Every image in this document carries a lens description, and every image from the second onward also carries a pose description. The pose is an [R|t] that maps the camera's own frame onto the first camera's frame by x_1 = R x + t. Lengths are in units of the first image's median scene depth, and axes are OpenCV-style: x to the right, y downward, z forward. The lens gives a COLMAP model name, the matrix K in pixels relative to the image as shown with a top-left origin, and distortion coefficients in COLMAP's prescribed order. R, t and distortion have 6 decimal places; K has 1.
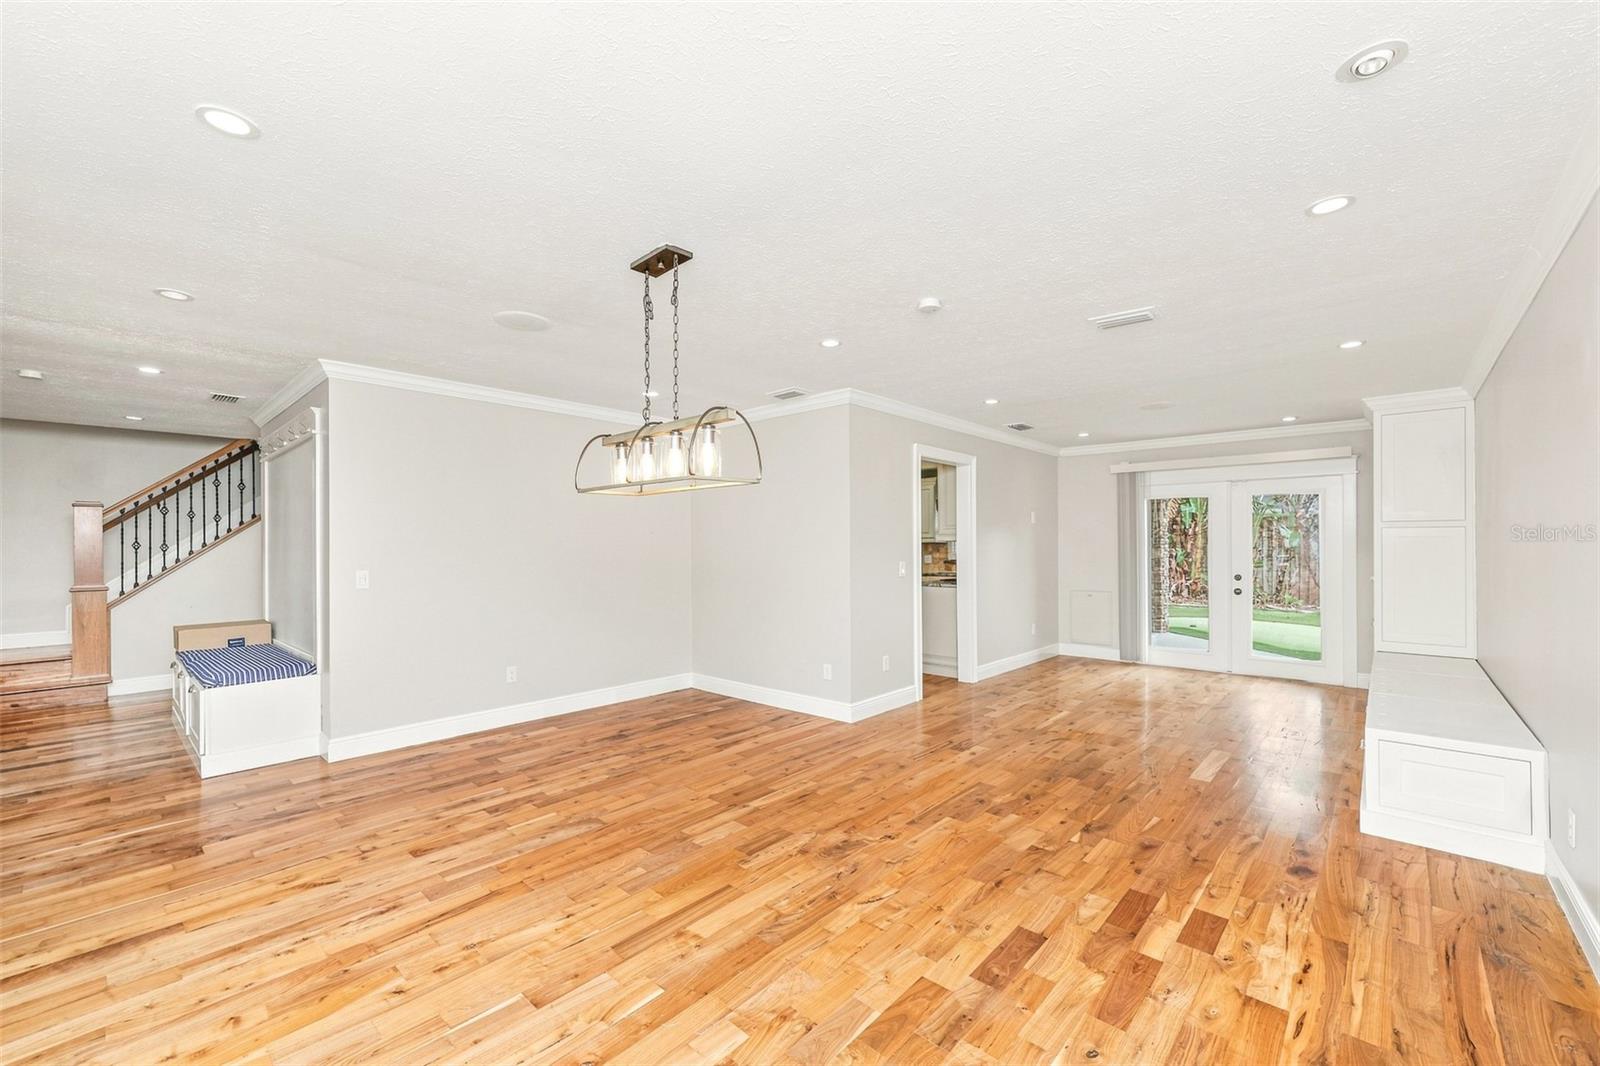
lens RADIAL K [[647.7, 0, 794.2], [0, 647.7, 543.4], [0, 0, 1]] dist [0.001157, -0.000575]
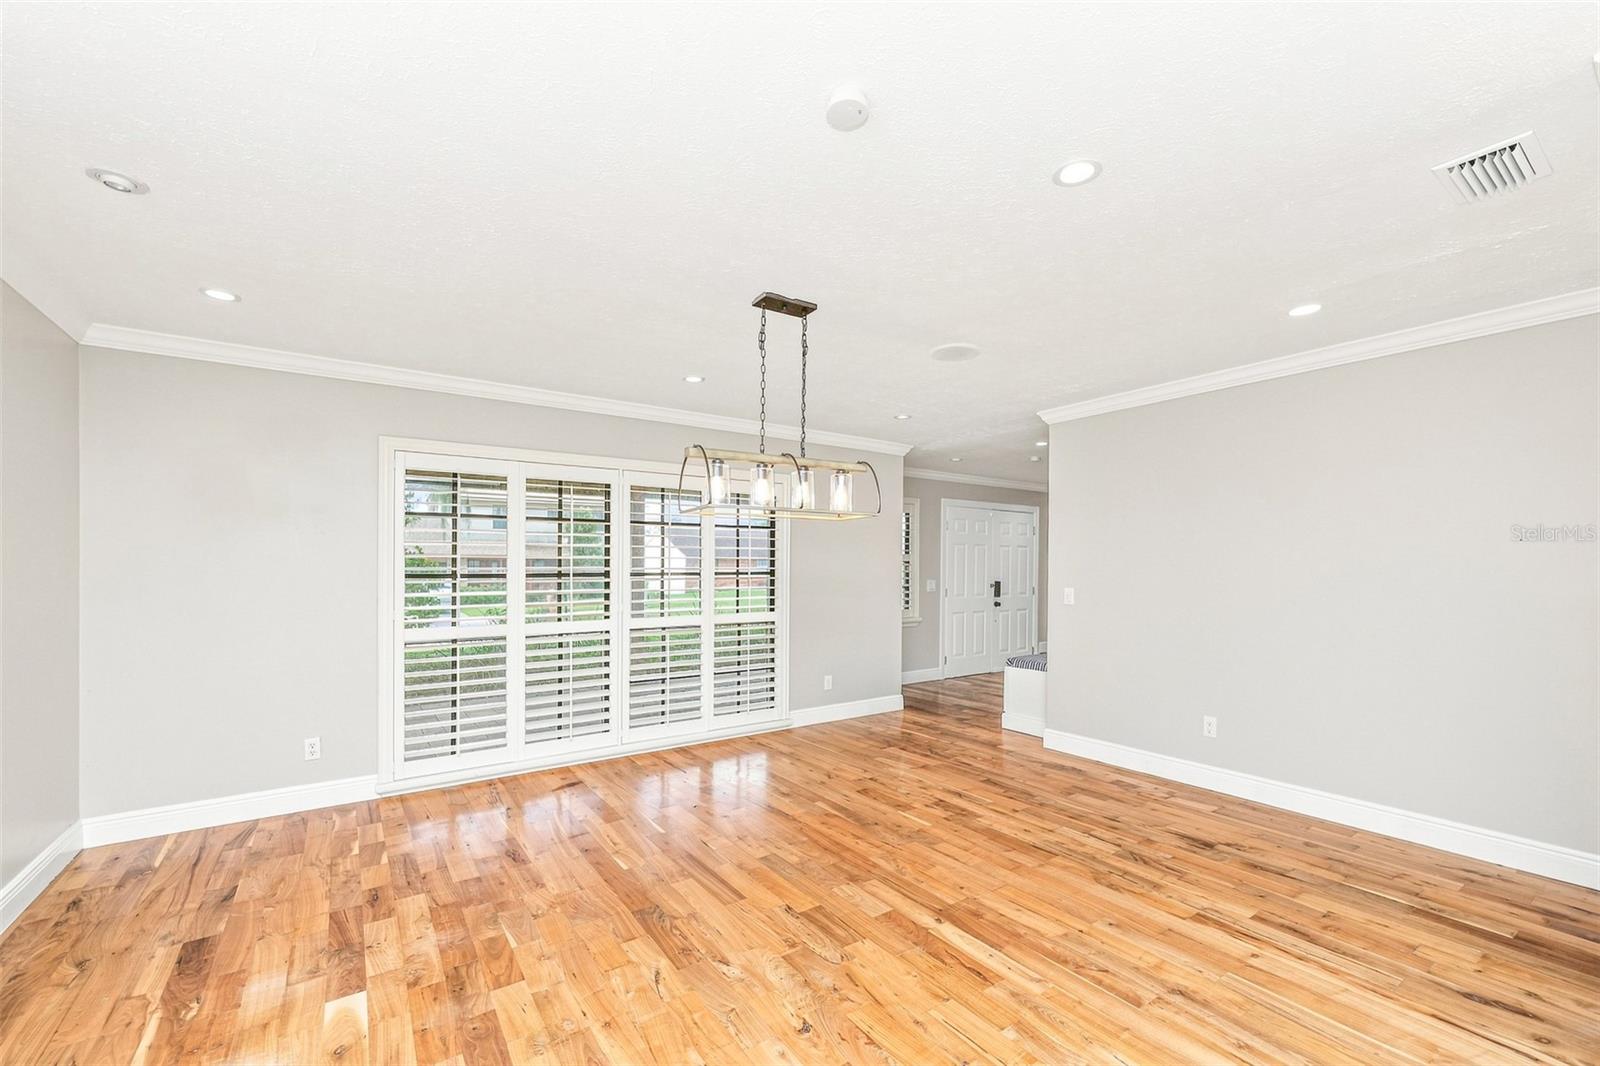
lens RADIAL K [[647.7, 0, 789.8], [0, 647.7, 568.8], [0, 0, 1]] dist [0.001157, -0.000575]
pose [[-0.223887, 0.006182, -0.974595, 0.605657], [0.005560, 0.999972, 0.005065, 0.001377], [0.974599, -0.004285, -0.223915, 0.896916]]
